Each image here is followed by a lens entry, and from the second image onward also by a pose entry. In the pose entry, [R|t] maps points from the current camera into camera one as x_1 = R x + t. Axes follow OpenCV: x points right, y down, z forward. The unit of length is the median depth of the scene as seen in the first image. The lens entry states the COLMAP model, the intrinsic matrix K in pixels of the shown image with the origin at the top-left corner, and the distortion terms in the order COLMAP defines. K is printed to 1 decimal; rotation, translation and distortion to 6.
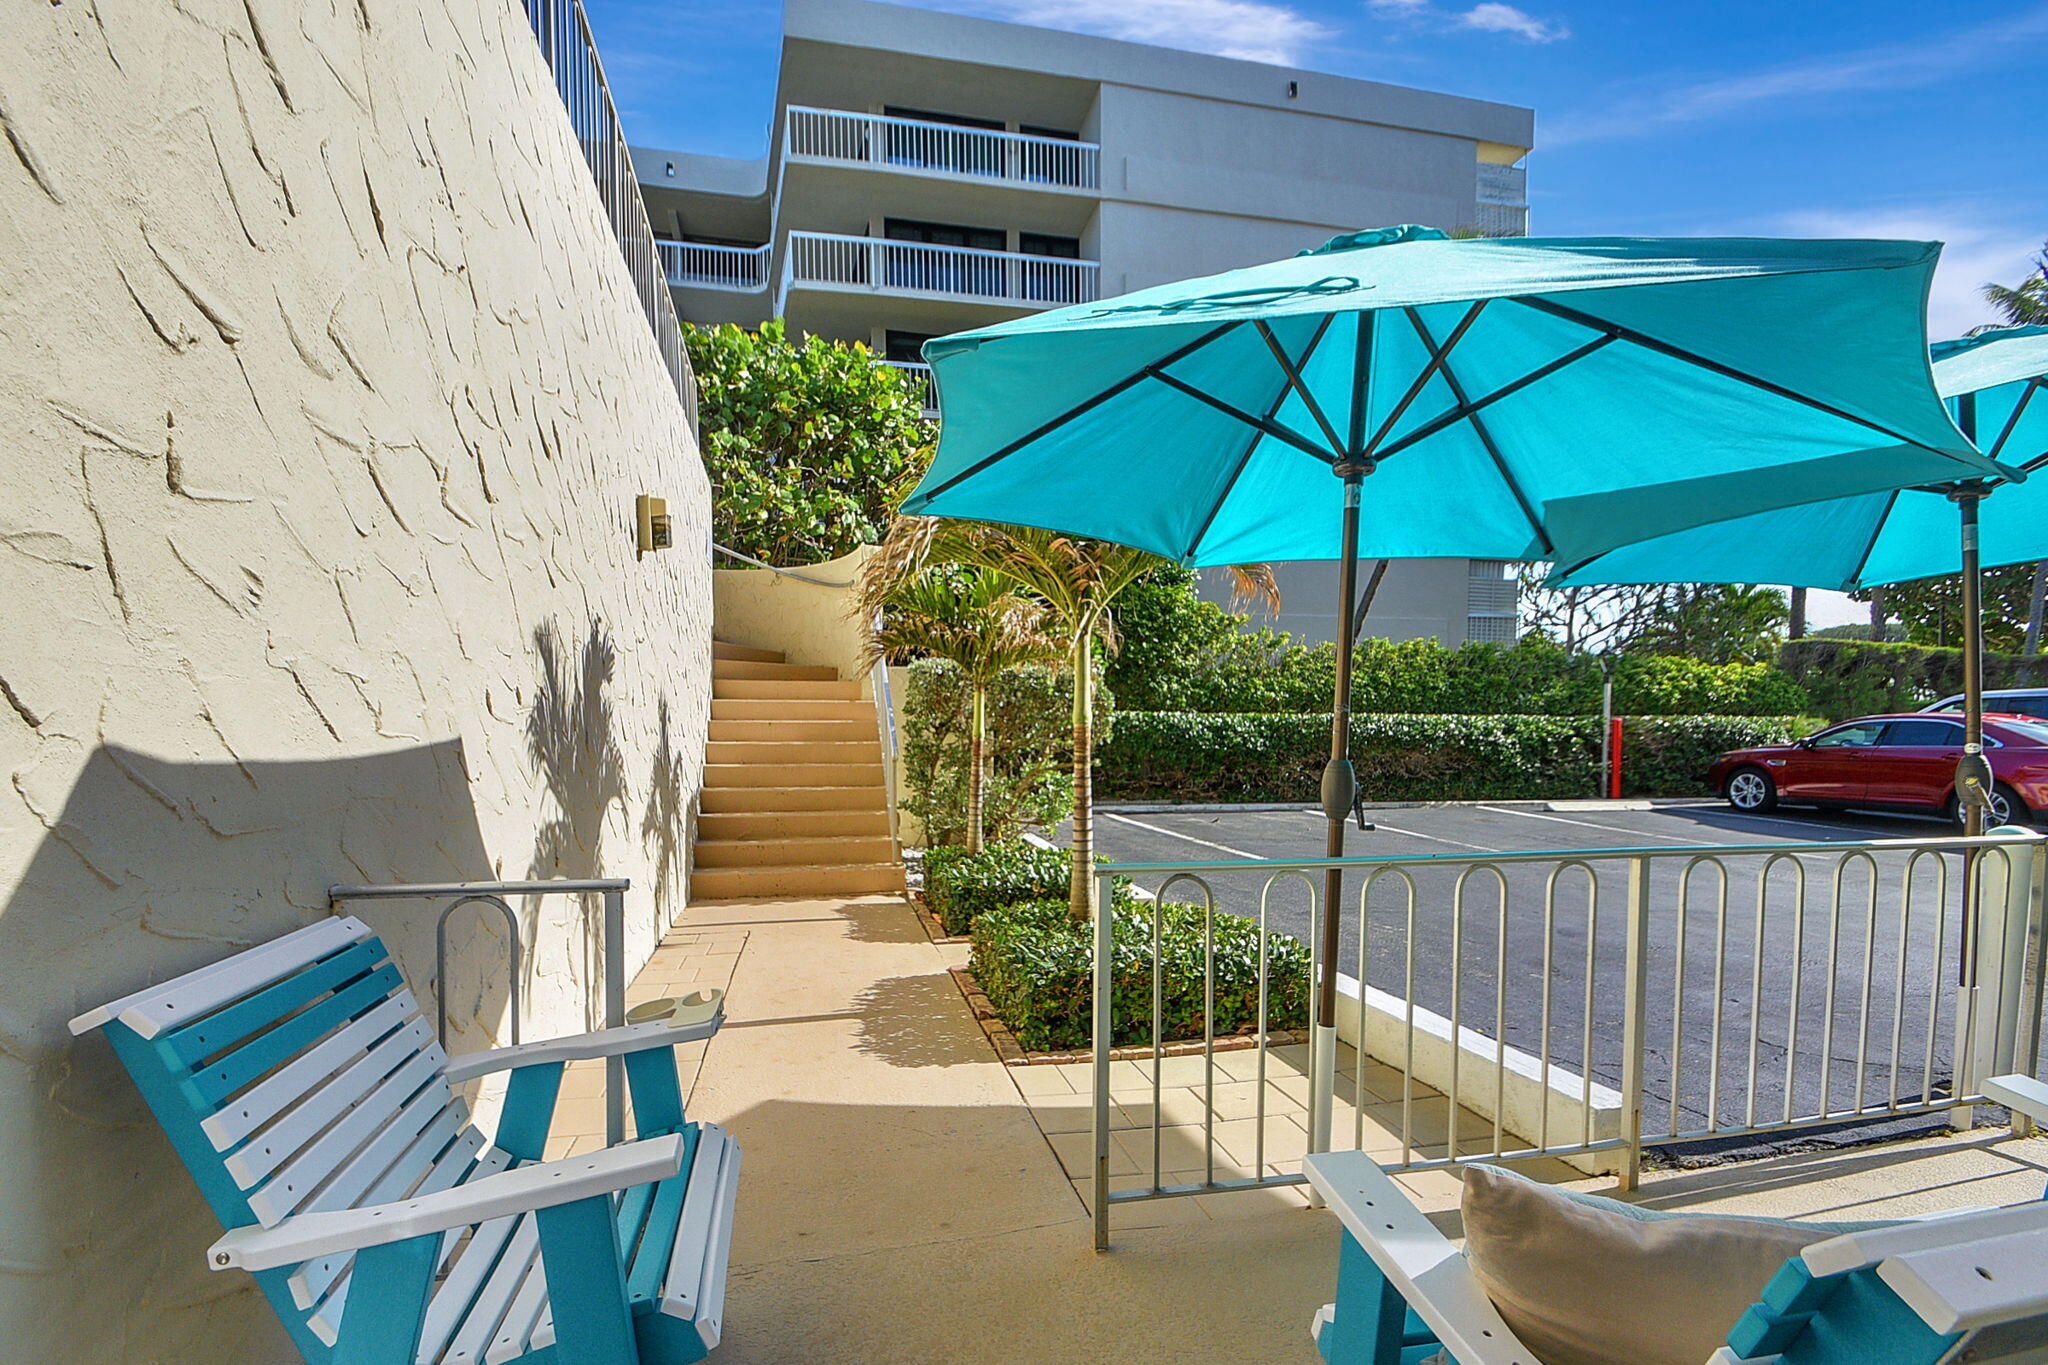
lens RADIAL K [[938.0, 0, 1006.2], [0, 938.0, 764.7], [0, 0, 1]] dist [0.021825, -0.020588]
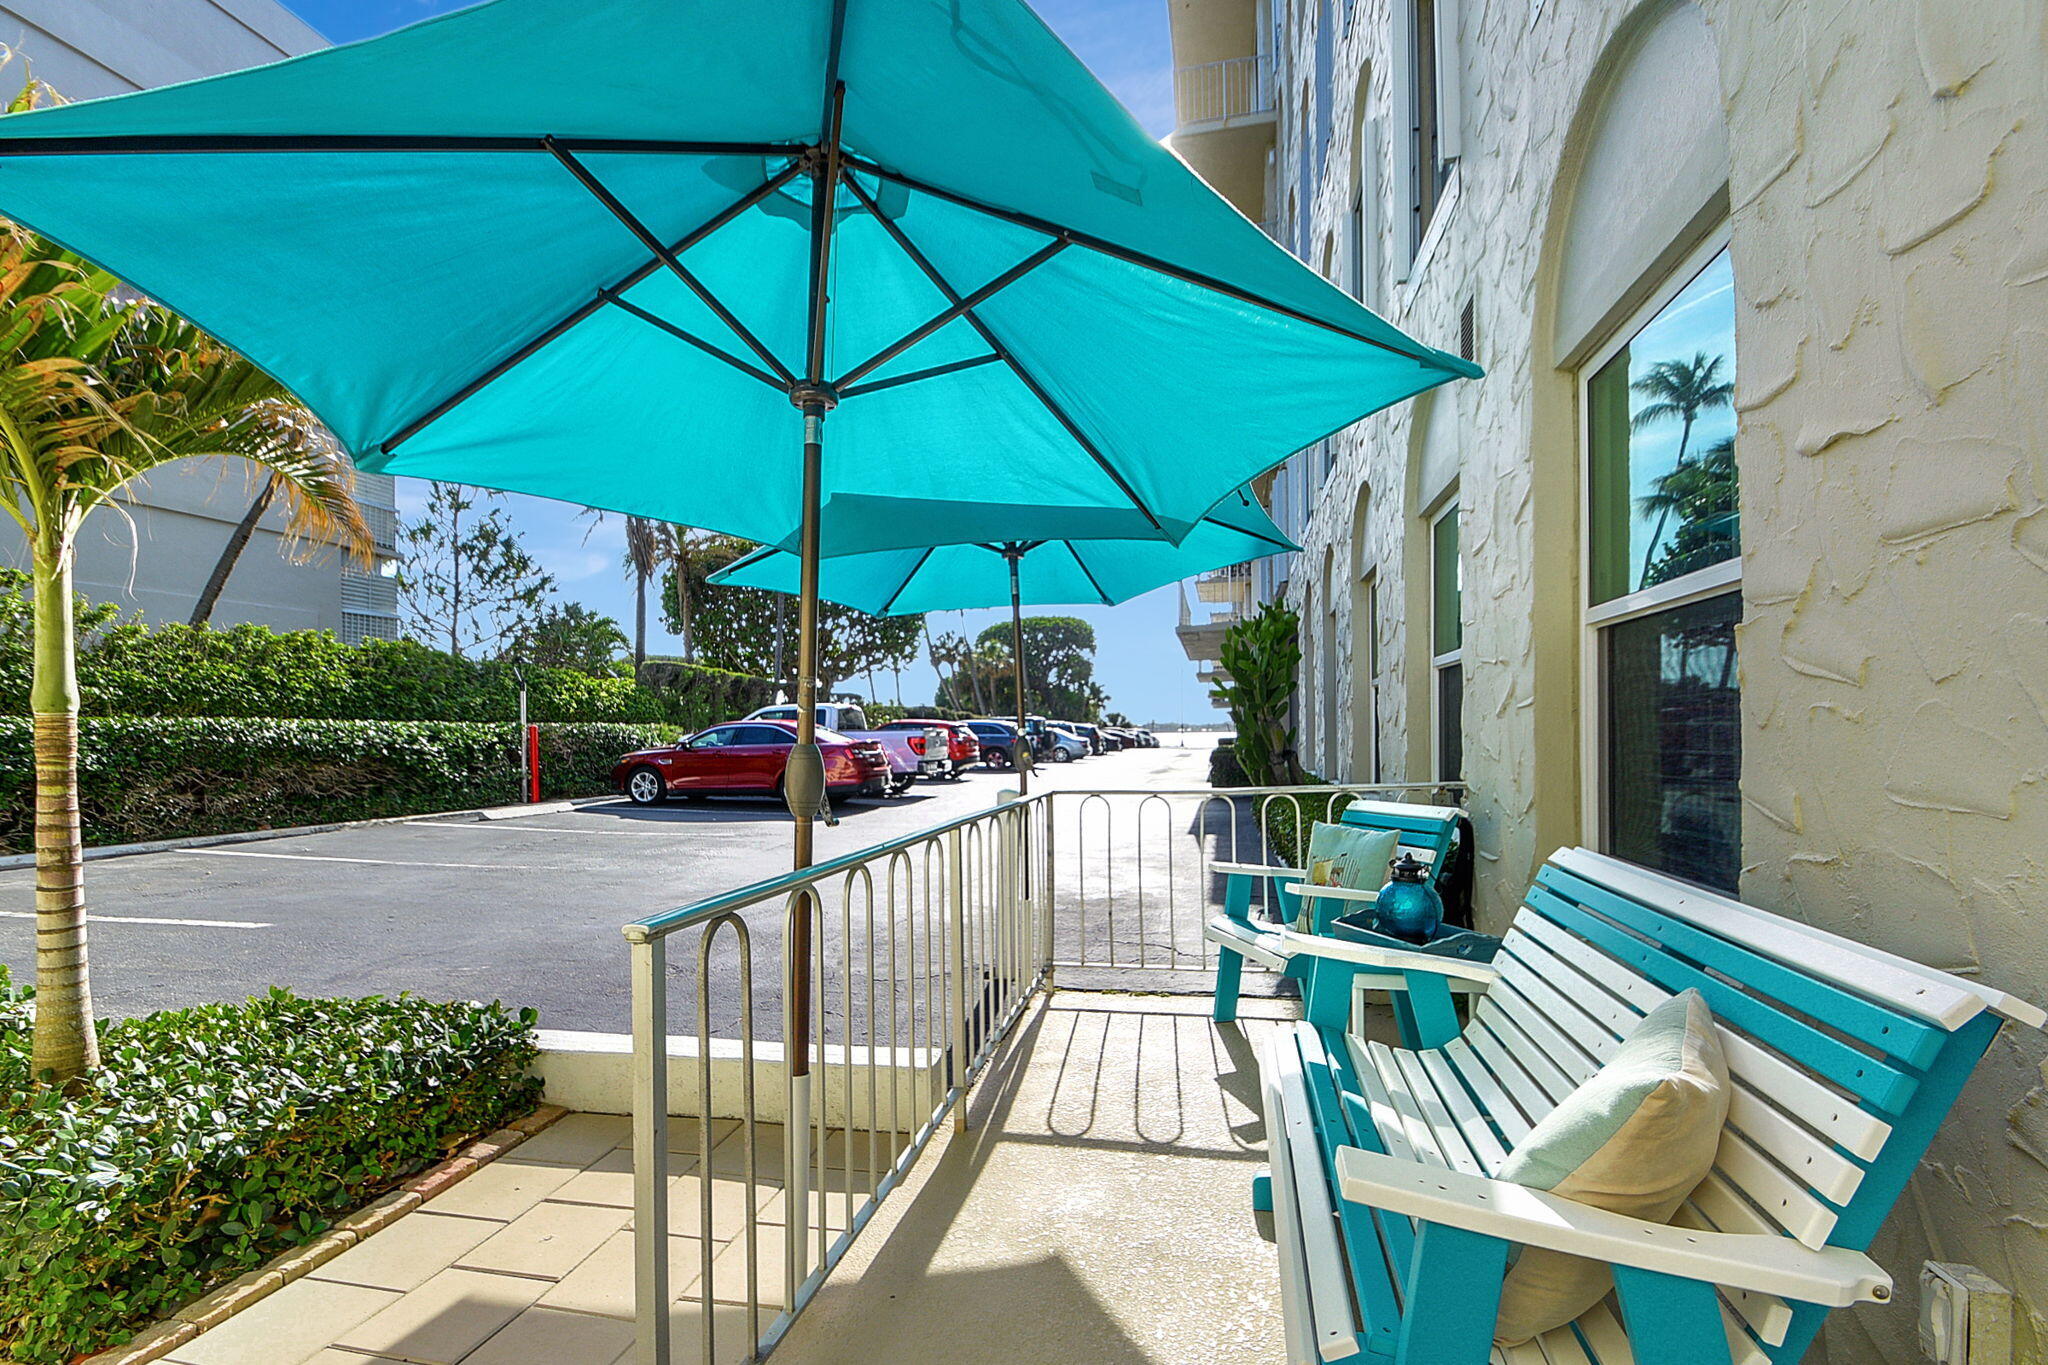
lens RADIAL K [[924.9, 0, 1024.3], [0, 924.9, 734.2], [0, 0, 1]] dist [0.020993, -0.019063]
pose [[0.416329, -0.008015, 0.909179, -0.057382], [0.049146, 0.998698, -0.013701, 0.001241], [-0.907885, 0.050387, 0.416180, 0.091637]]
